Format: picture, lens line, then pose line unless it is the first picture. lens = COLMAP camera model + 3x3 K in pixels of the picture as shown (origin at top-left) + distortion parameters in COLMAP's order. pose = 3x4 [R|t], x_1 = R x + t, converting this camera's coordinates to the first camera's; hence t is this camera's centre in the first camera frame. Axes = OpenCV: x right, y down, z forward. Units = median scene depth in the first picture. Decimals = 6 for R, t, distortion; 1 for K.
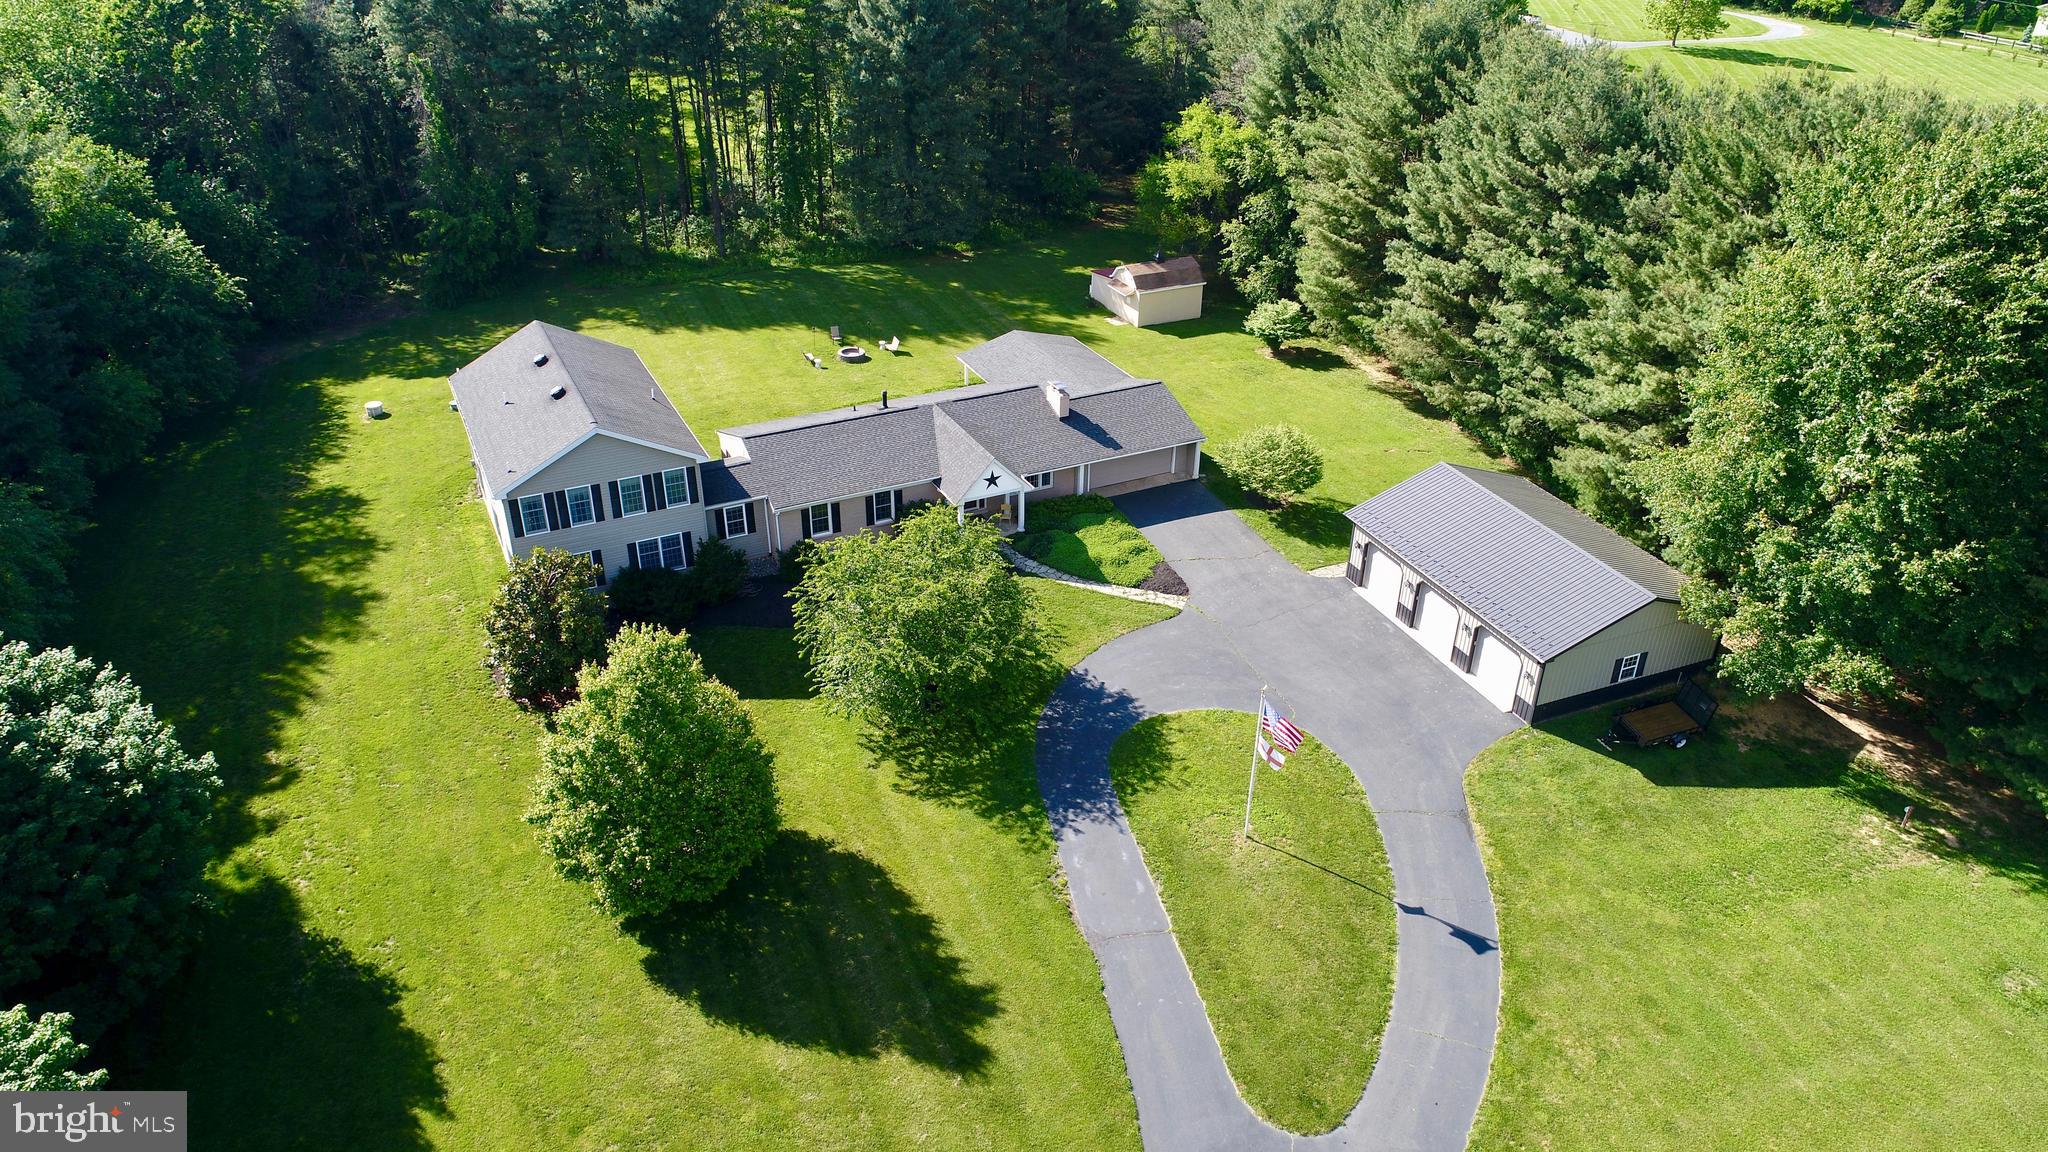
lens RADIAL K [[1367.7, 0, 1024.0], [0, 1367.7, 576.0], [0, 0, 1]] dist [-0.006921, 0.002068]
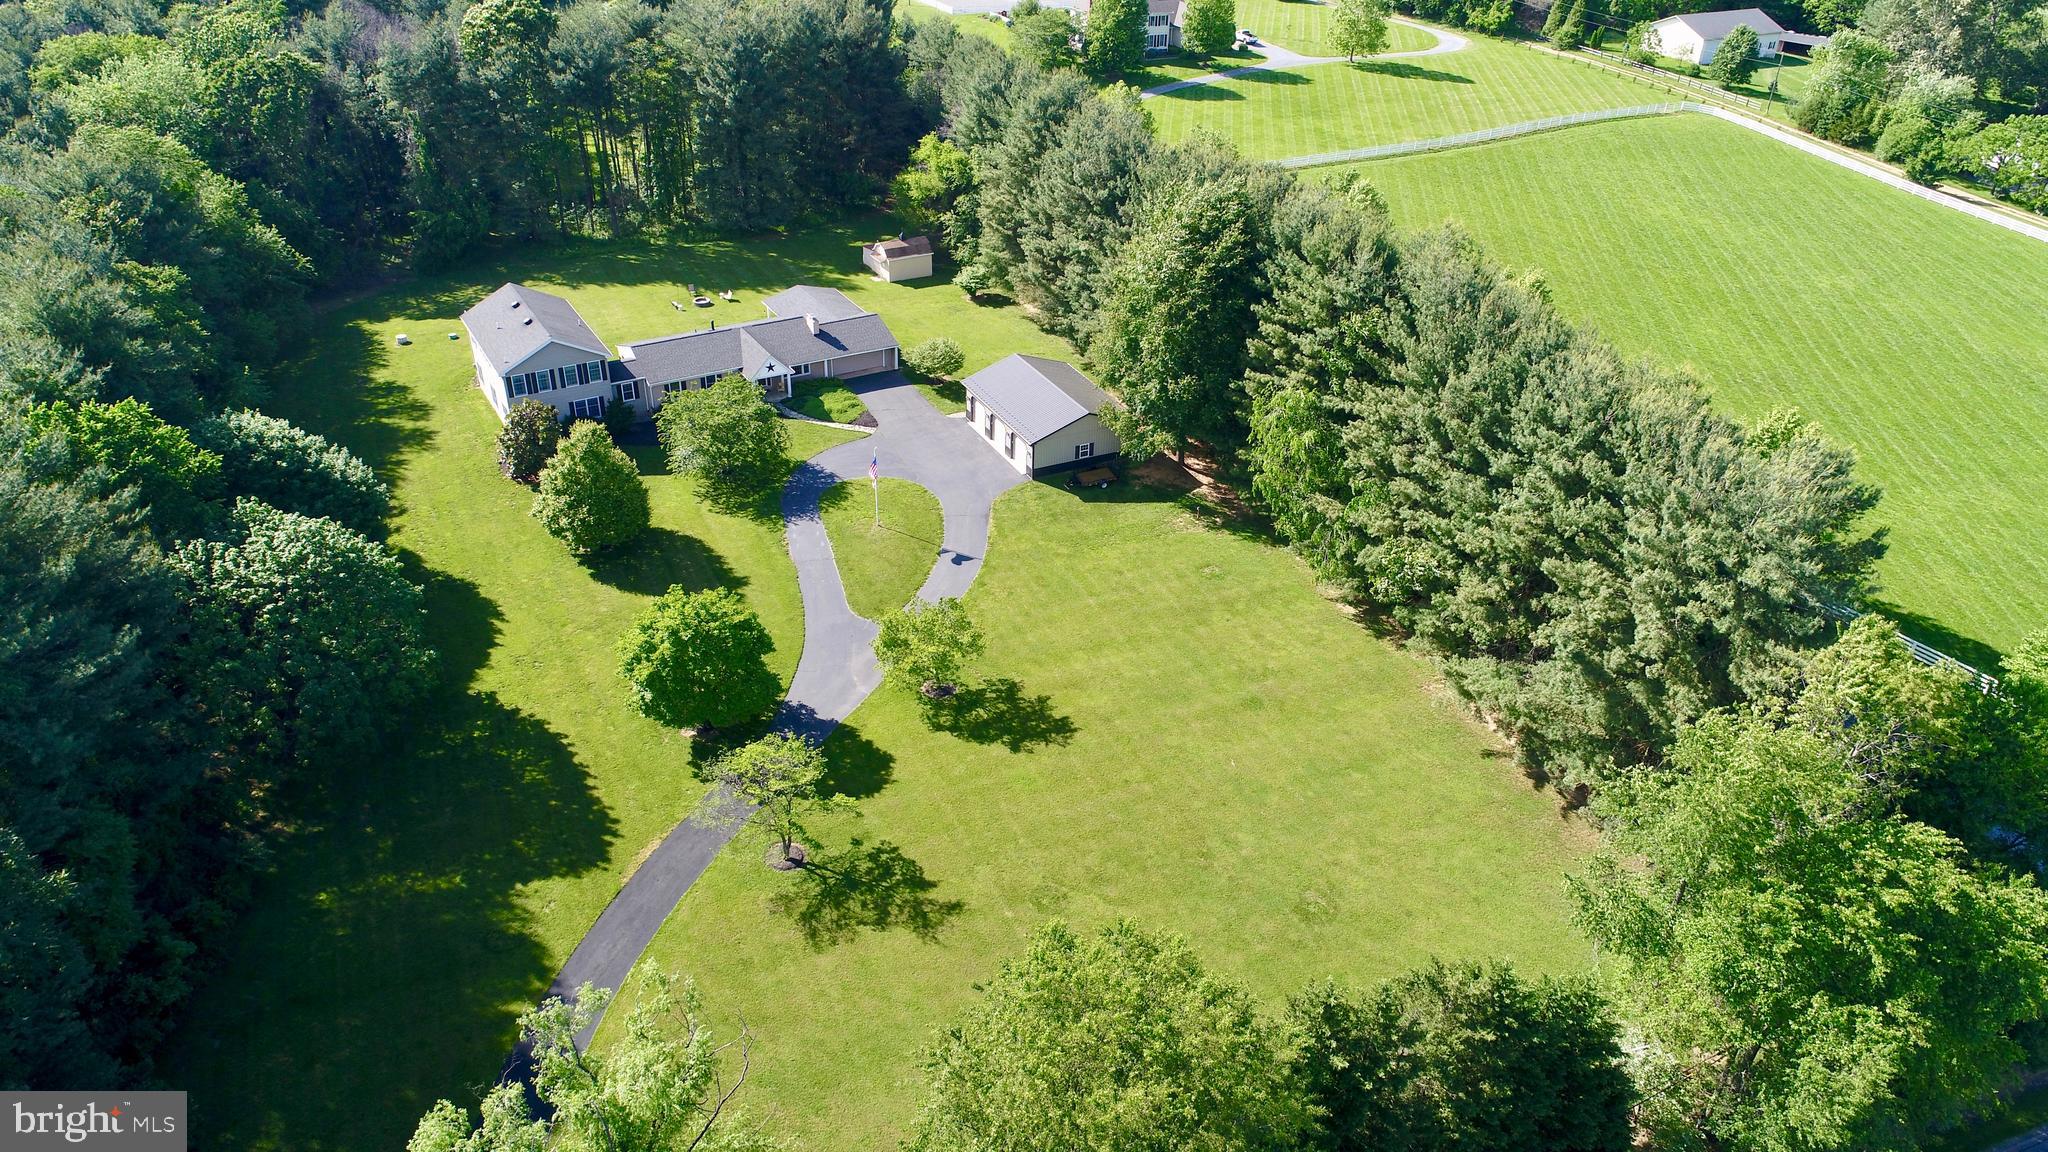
lens RADIAL K [[1367.7, 0, 1024.0], [0, 1367.7, 576.0], [0, 0, 1]] dist [-0.006921, 0.002068]
pose [[0.997759, -0.025421, 0.061894, 0.176111], [0.023508, 0.999229, 0.031453, 0.143521], [-0.062646, -0.029928, 0.997587, -0.768243]]
